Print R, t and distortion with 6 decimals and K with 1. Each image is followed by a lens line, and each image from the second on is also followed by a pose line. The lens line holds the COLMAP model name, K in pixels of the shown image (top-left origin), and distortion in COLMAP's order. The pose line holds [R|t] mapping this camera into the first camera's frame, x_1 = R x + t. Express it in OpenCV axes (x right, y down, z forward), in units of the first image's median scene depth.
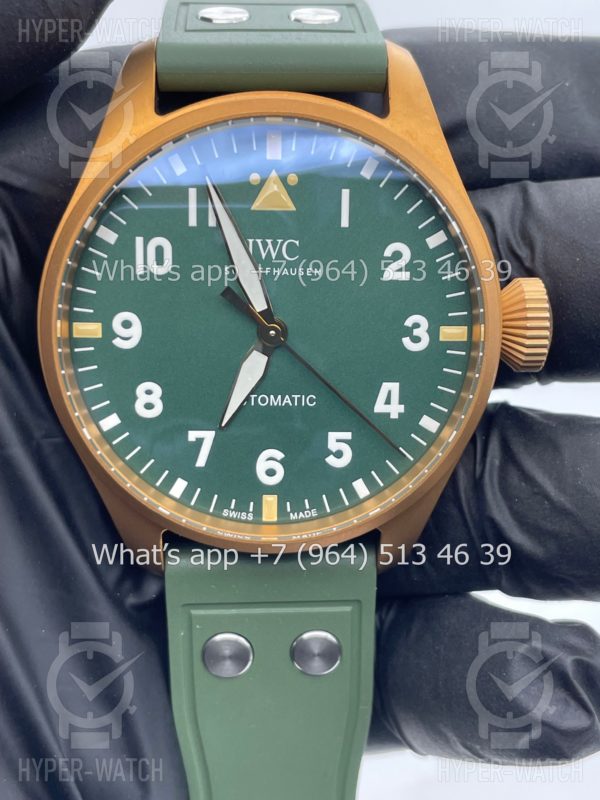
lens RADIAL K [[1276.9, 0, 300.0], [0, 1276.9, 400.0], [0, 0, 1]] dist [0.151723, -0.296230]
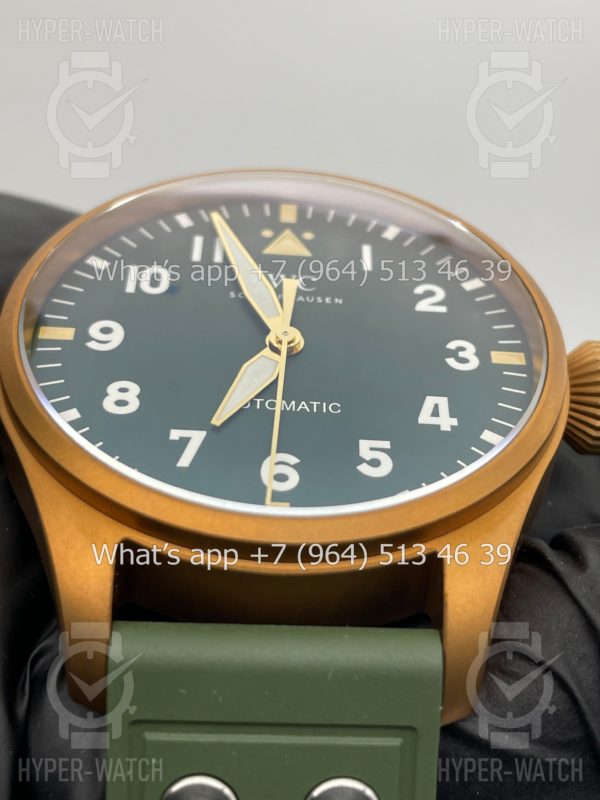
lens RADIAL K [[1276.9, 0, 300.0], [0, 1276.9, 400.0], [0, 0, 1]] dist [0.151723, -0.296230]
pose [[0.999724, 0.013771, 0.019051, -0.026690], [0.008591, 0.540335, -0.841406, 0.641595], [-0.021881, 0.841337, 0.540068, 0.585602]]
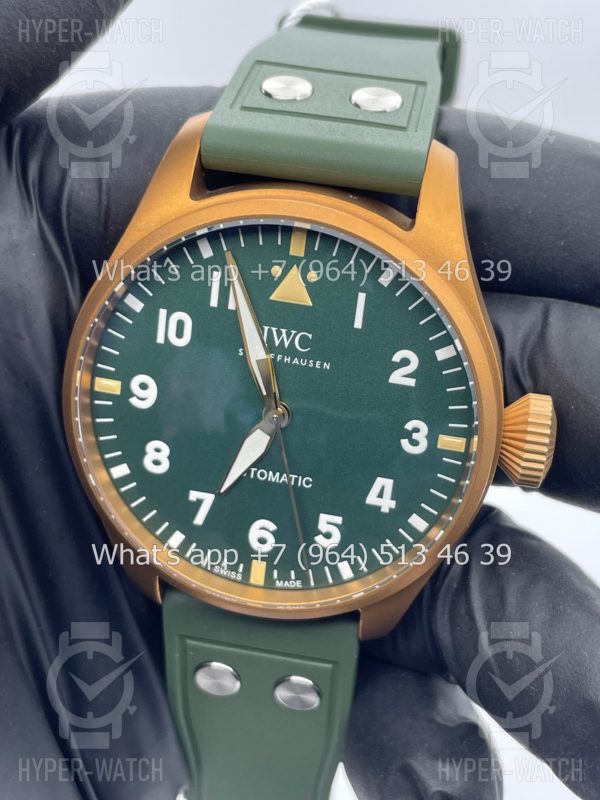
lens RADIAL K [[1276.9, 0, 300.0], [0, 1276.9, 400.0], [0, 0, 1]] dist [0.151723, -0.296230]
pose [[0.974500, 0.159288, -0.158039, 0.157245], [-0.140985, 0.982588, 0.121010, -0.191272], [0.174562, -0.095643, 0.979990, -0.015098]]
